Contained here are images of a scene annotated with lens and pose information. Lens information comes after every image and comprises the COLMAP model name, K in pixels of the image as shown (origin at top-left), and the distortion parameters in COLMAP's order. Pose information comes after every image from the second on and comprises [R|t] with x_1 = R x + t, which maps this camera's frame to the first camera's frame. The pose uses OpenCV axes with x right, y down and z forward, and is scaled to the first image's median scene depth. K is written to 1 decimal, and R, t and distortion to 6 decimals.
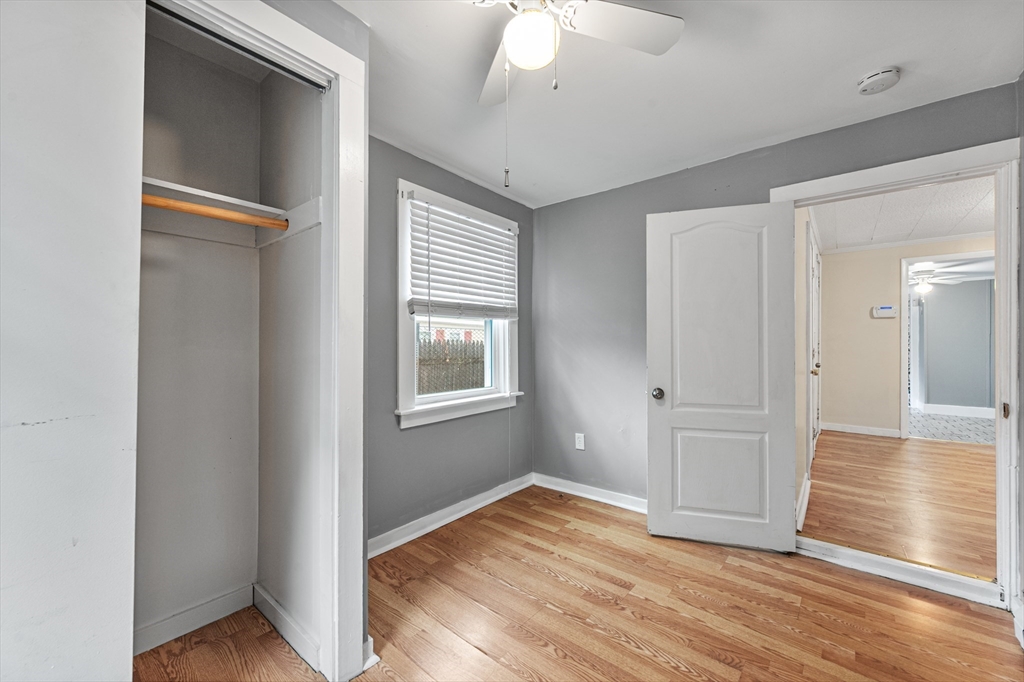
lens RADIAL K [[407.0, 0, 509.5], [0, 407.0, 341.7], [0, 0, 1]] dist [0.000811, 0.000164]
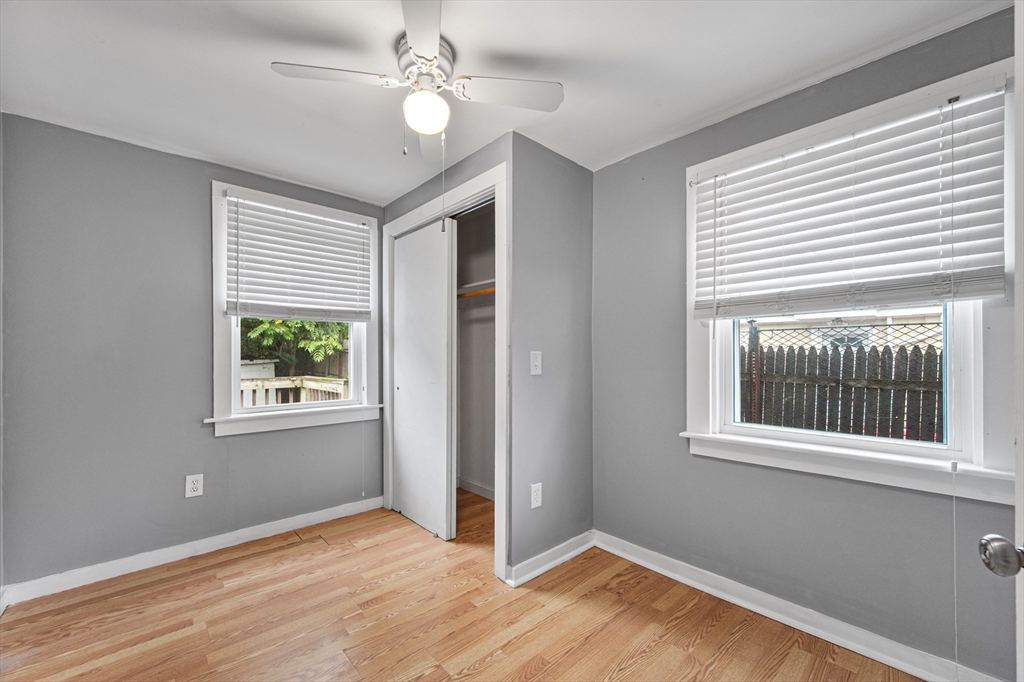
lens RADIAL K [[406.2, 0, 512.4], [0, 406.2, 352.9], [0, 0, 1]] dist [-0.021744, 0.000044]
pose [[-0.149029, -0.010799, -0.988774, 0.631529], [0.009253, 0.999881, -0.012315, 0.006169], [0.988790, -0.010984, -0.148911, 0.736535]]
